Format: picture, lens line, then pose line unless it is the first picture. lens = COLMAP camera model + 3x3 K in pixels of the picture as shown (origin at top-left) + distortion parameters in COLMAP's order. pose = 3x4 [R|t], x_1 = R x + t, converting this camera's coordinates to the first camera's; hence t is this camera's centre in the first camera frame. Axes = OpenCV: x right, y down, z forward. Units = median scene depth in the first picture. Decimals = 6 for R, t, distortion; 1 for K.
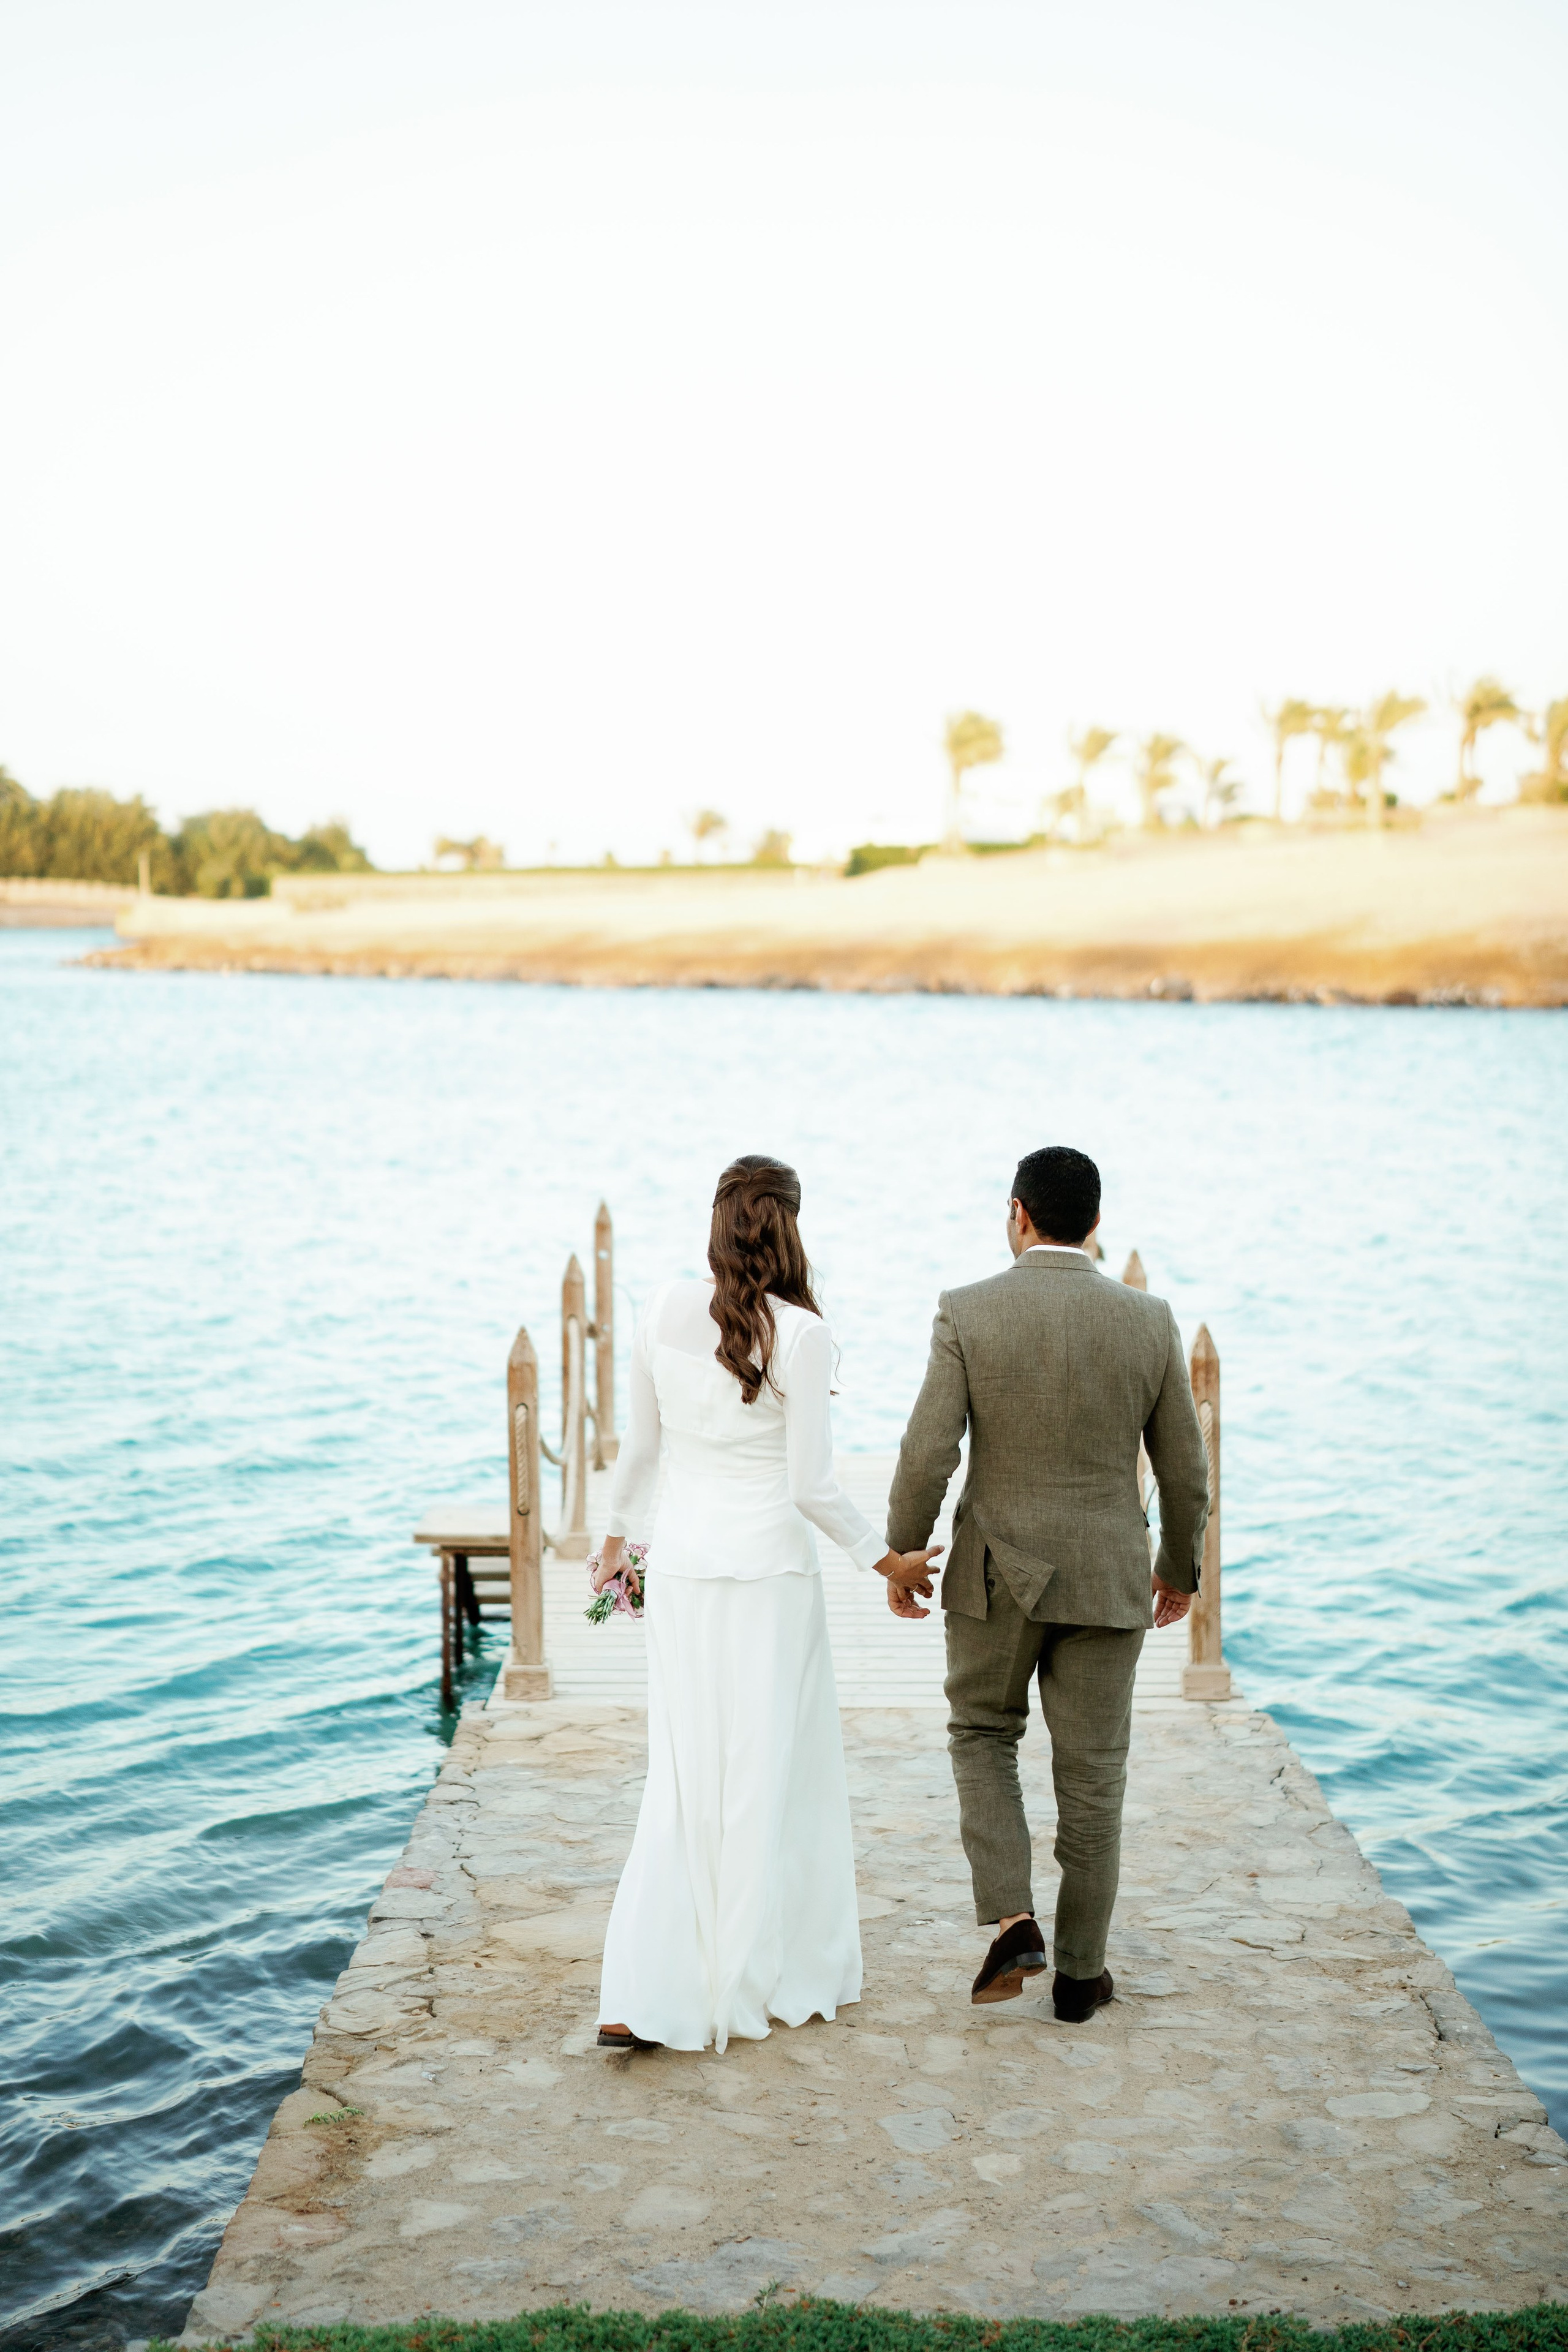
lens RADIAL K [[2966.5, 0, 696.3], [0, 2966.5, 1267.1], [0, 0, 1]] dist [0.206198, 0.014012]
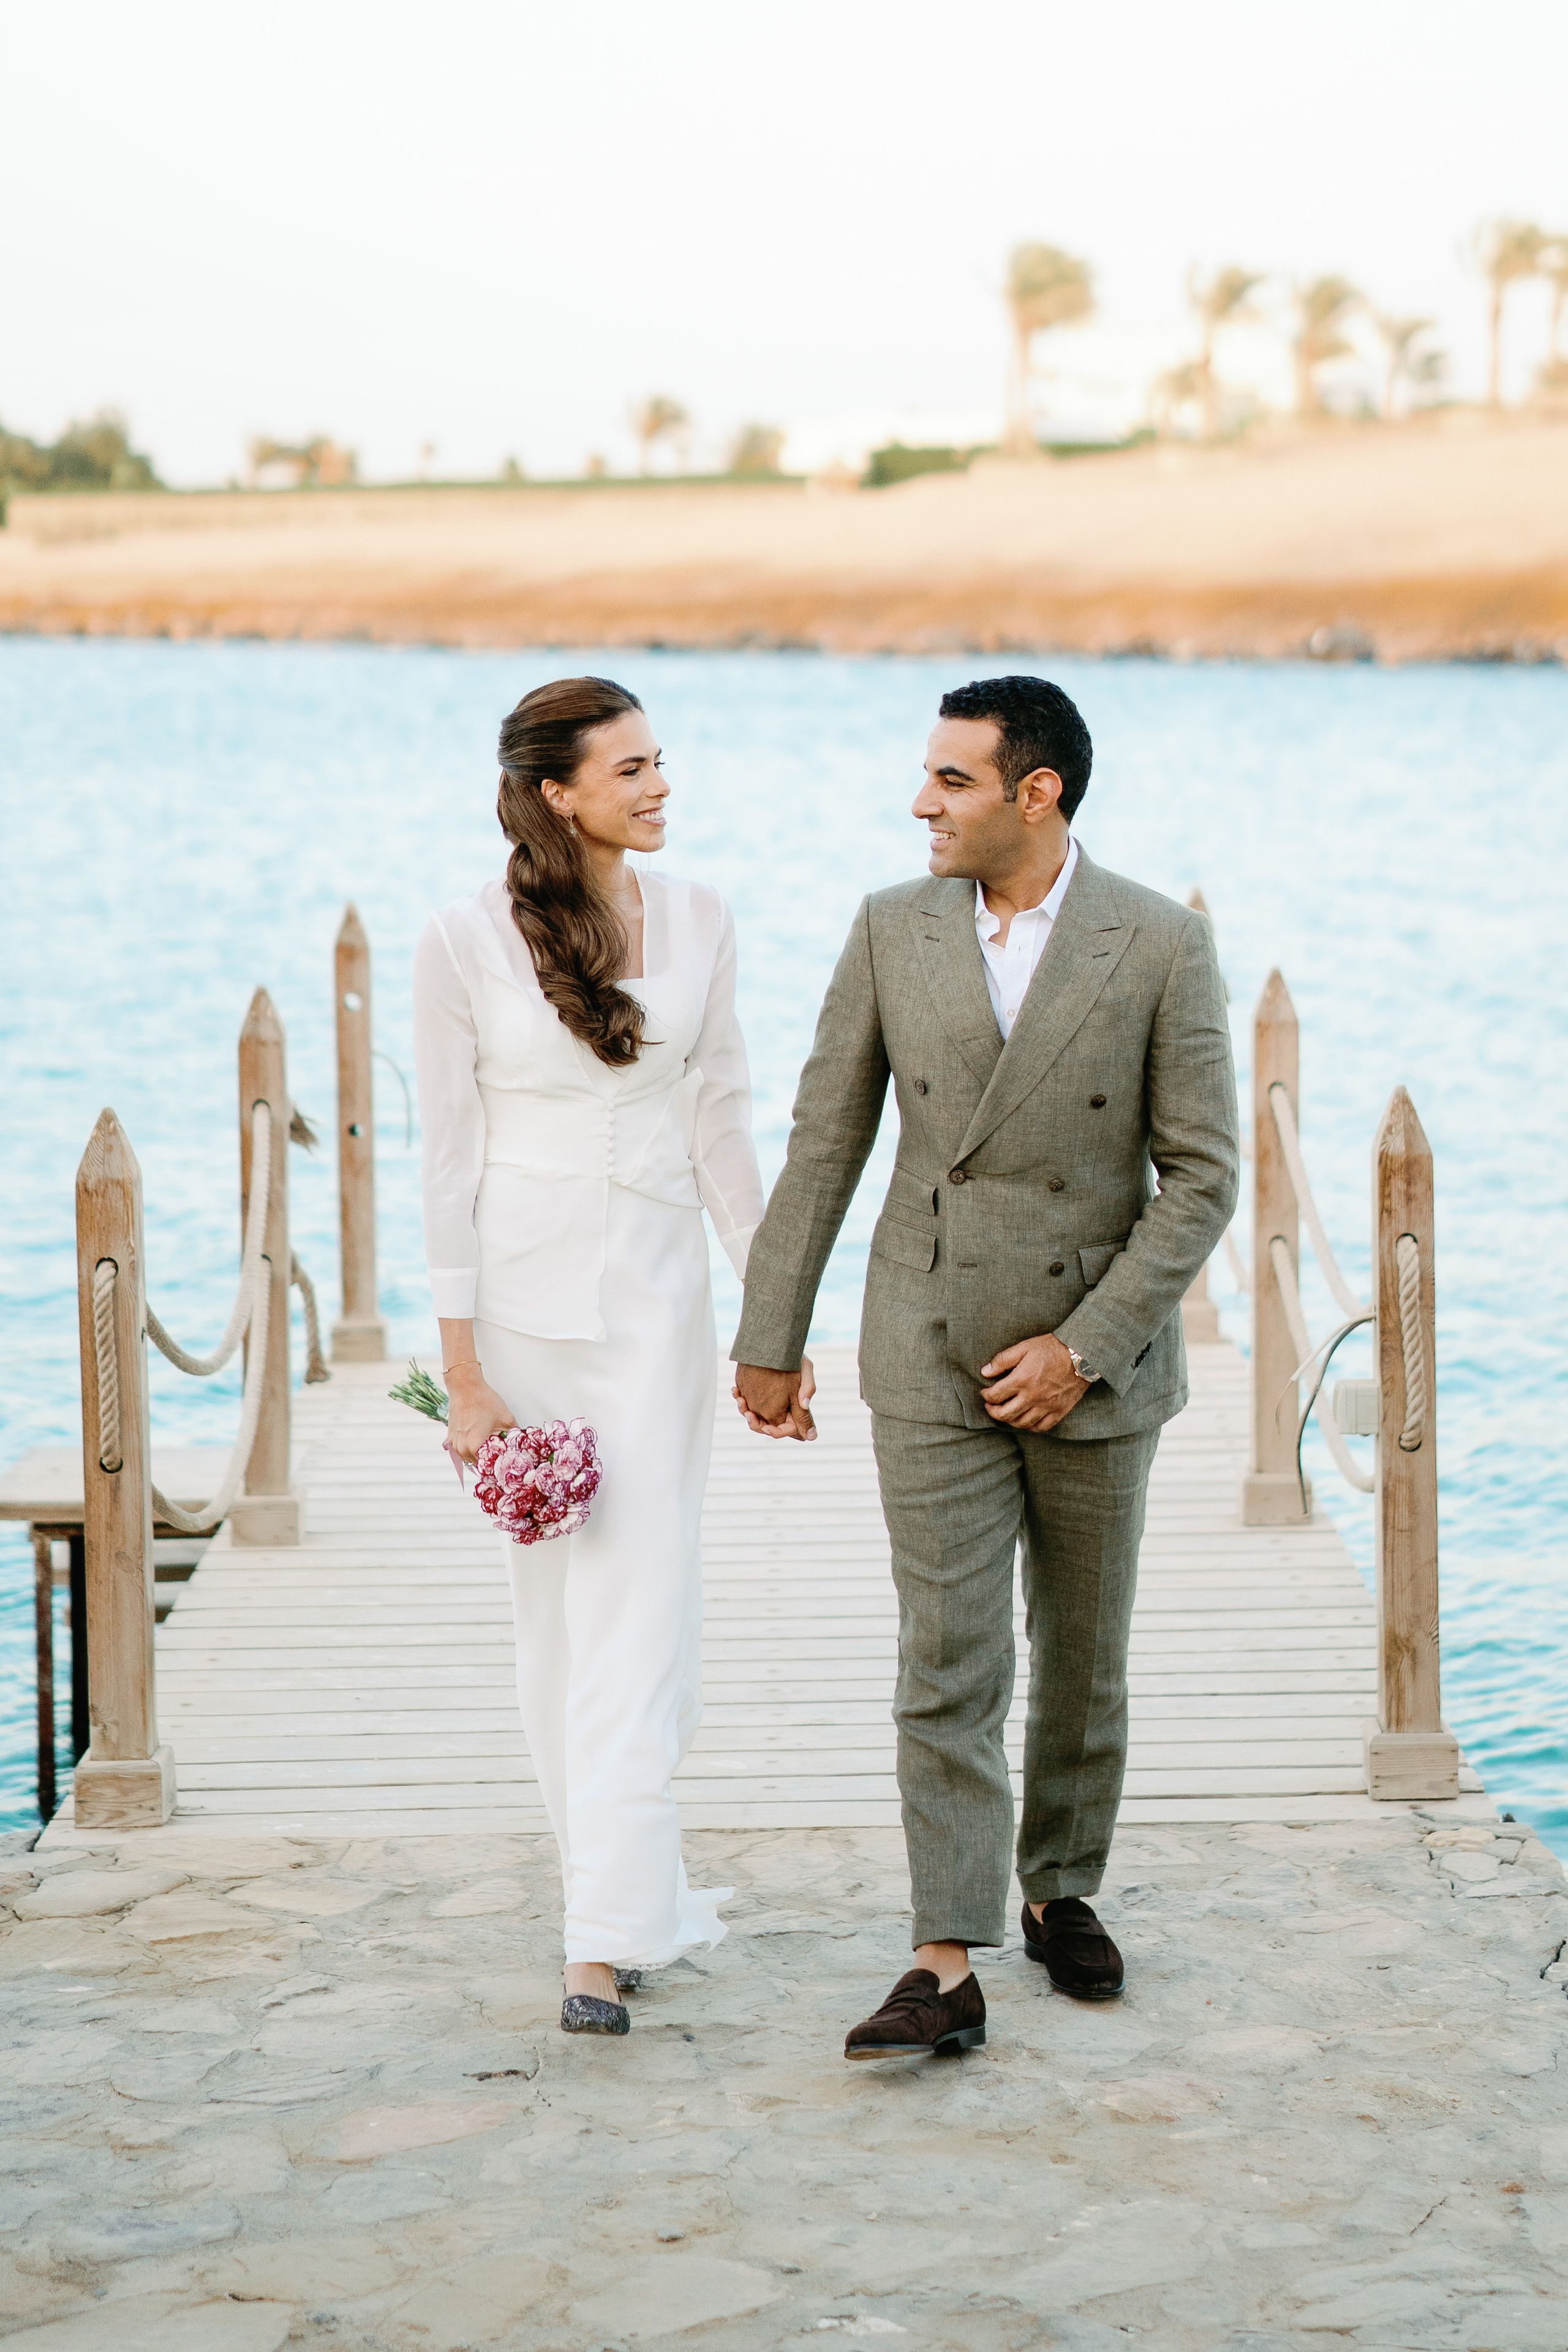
lens RADIAL K [[3473.0, 0, 903.3], [0, 3473.0, 1173.2], [0, 0, 1]] dist [0.169782, -0.019844]
pose [[0.999474, -0.012273, 0.030030, 0.062273], [0.011897, 0.999849, 0.012693, 0.024831], [-0.030181, -0.012329, 0.999468, 0.380897]]
